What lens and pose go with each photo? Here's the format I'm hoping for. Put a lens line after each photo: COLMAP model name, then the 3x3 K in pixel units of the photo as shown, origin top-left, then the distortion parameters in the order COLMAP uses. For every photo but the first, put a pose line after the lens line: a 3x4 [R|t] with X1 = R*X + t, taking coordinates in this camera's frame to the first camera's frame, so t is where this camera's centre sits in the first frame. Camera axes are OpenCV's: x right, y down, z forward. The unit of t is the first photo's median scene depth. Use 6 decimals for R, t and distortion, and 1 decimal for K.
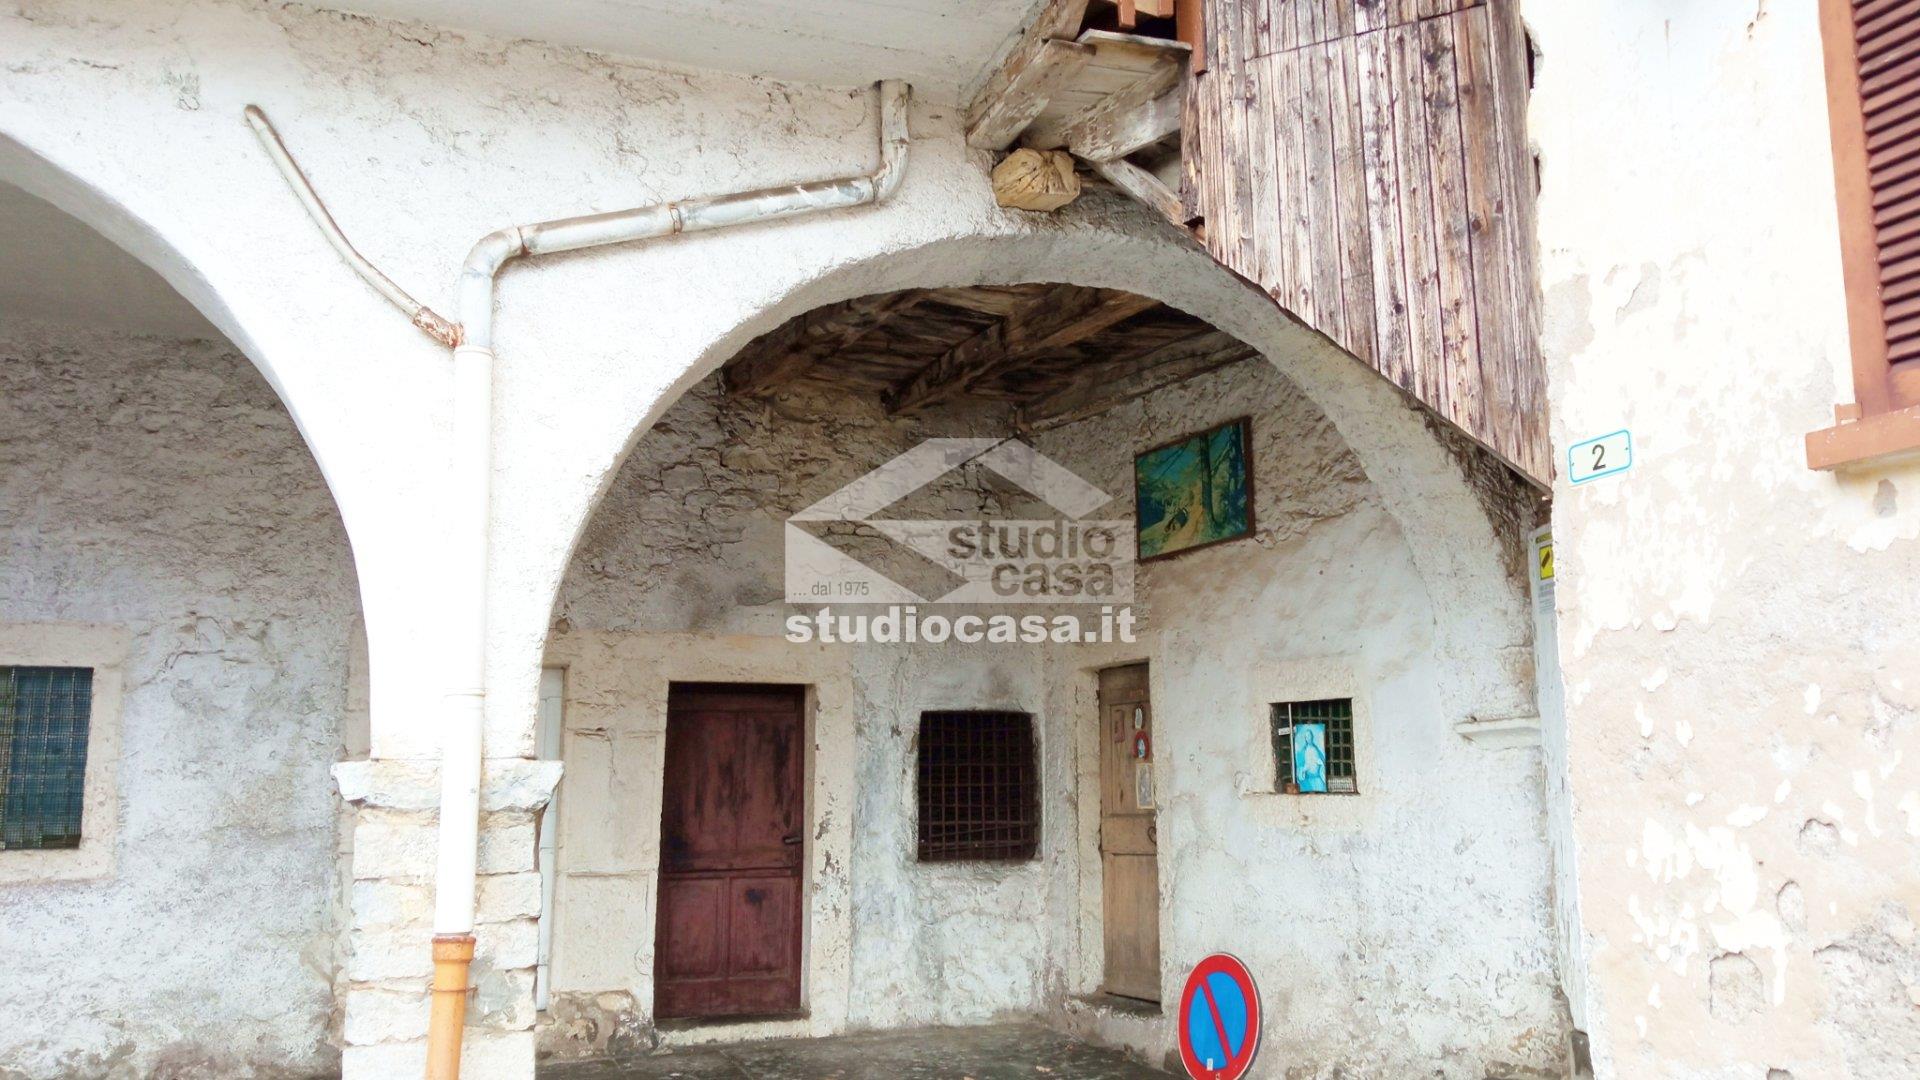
lens RADIAL K [[1526.7, 0, 951.3], [0, 1526.7, 553.5], [0, 0, 1]] dist [0.127097, -0.196253]
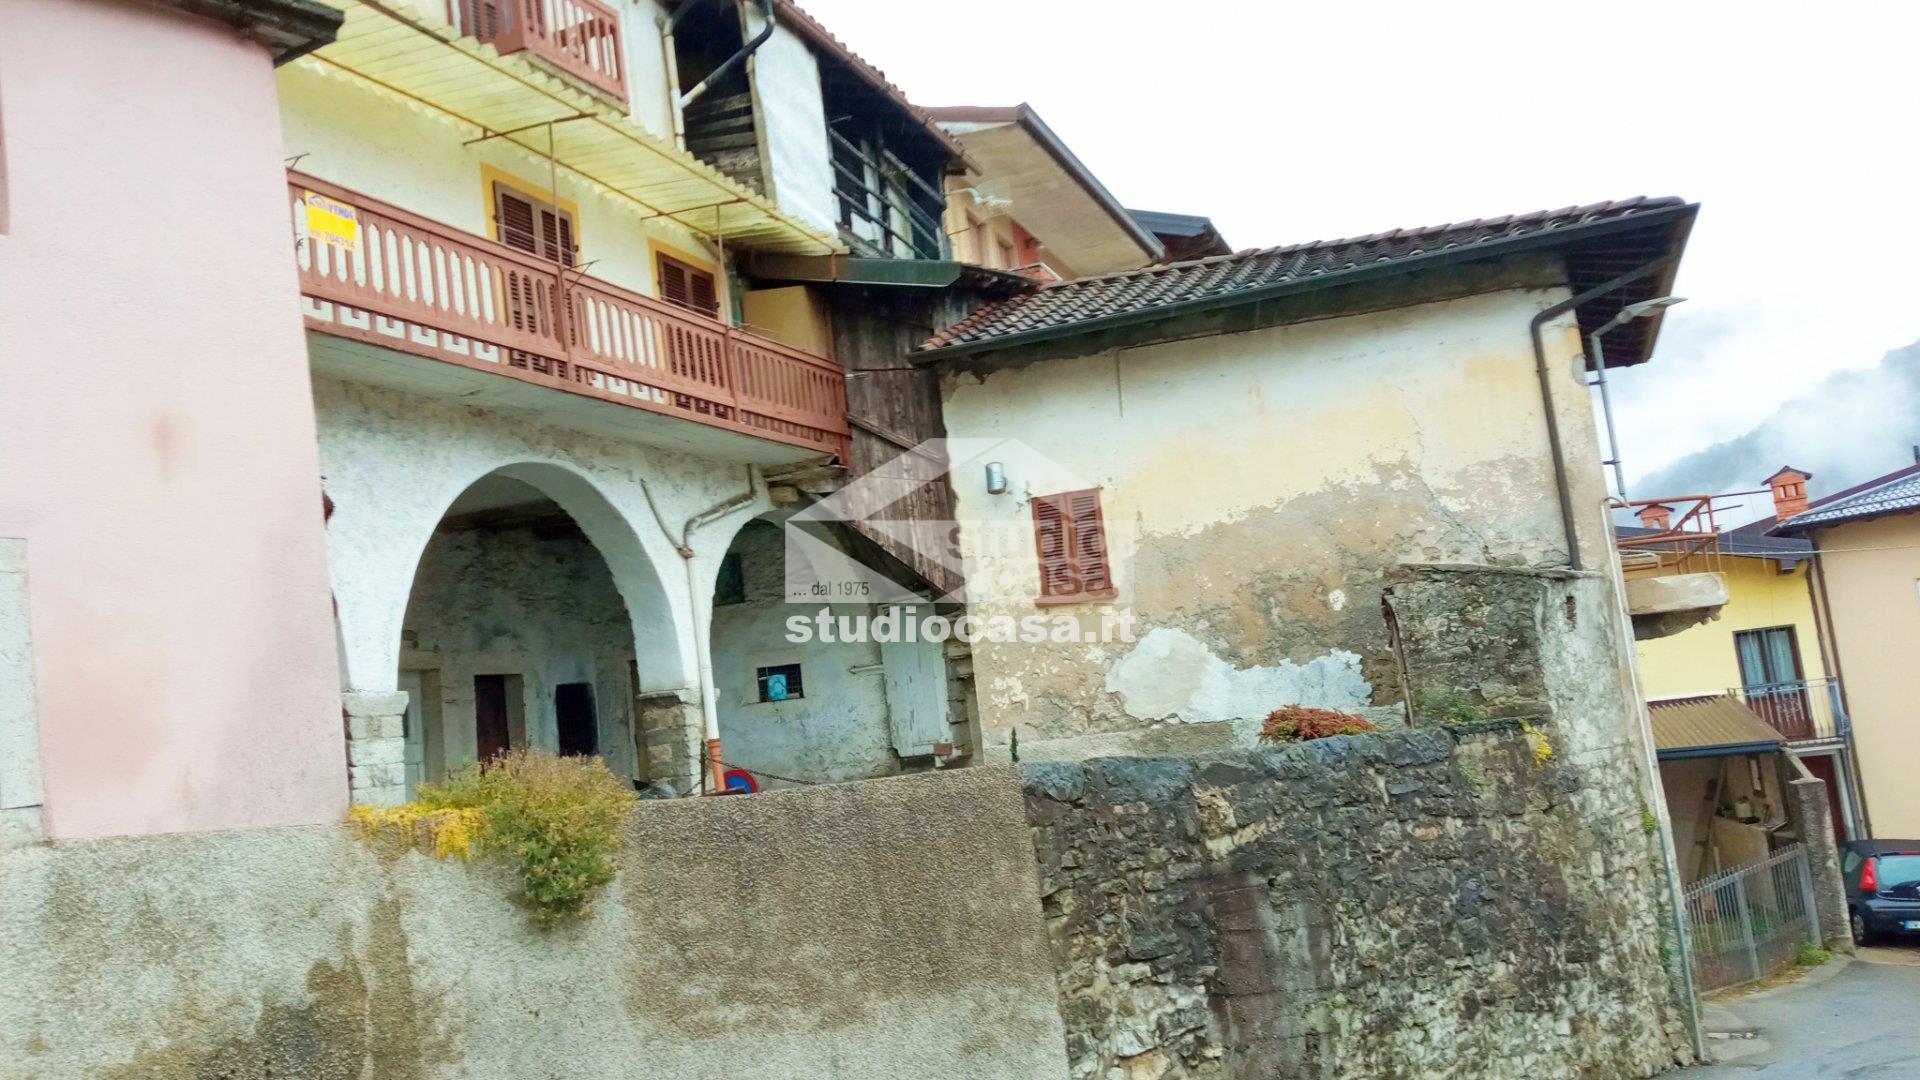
lens RADIAL K [[1526.7, 0, 951.3], [0, 1526.7, 553.5], [0, 0, 1]] dist [0.127097, -0.196253]
pose [[0.669895, 0.010060, 0.742387, -1.498363], [-0.011874, 0.999925, -0.002836, -0.092113], [-0.742361, -0.006915, 0.669965, -0.968032]]
